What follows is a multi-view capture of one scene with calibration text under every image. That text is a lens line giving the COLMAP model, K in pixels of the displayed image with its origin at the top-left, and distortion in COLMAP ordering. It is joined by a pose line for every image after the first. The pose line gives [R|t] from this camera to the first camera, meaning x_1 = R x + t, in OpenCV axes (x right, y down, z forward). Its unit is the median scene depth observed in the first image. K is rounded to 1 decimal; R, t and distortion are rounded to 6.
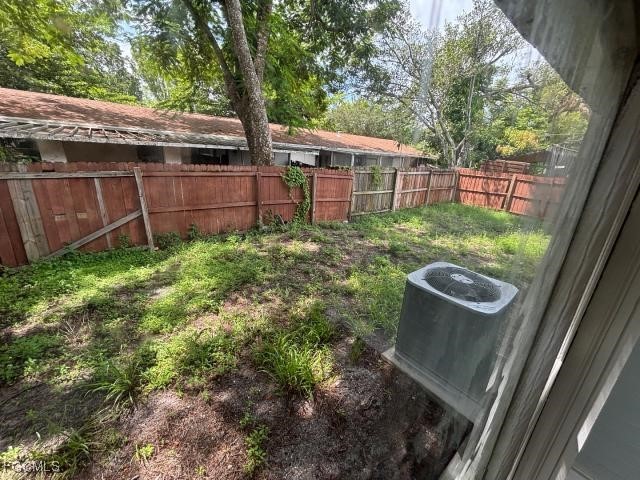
lens RADIAL K [[261.2, 0, 320.3], [0, 261.2, 237.8], [0, 0, 1]] dist [0.007828, 0.000095]
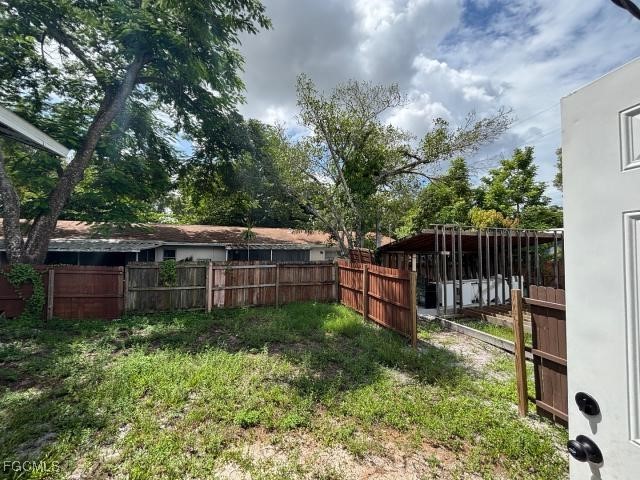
lens RADIAL K [[261.2, 0, 320.3], [0, 261.2, 237.8], [0, 0, 1]] dist [0.007828, 0.000095]
pose [[0.919448, -0.072507, -0.386468, 0.912904], [-0.068773, 0.938049, -0.339610, -0.055201], [0.387150, 0.338833, 0.857501, 0.297800]]
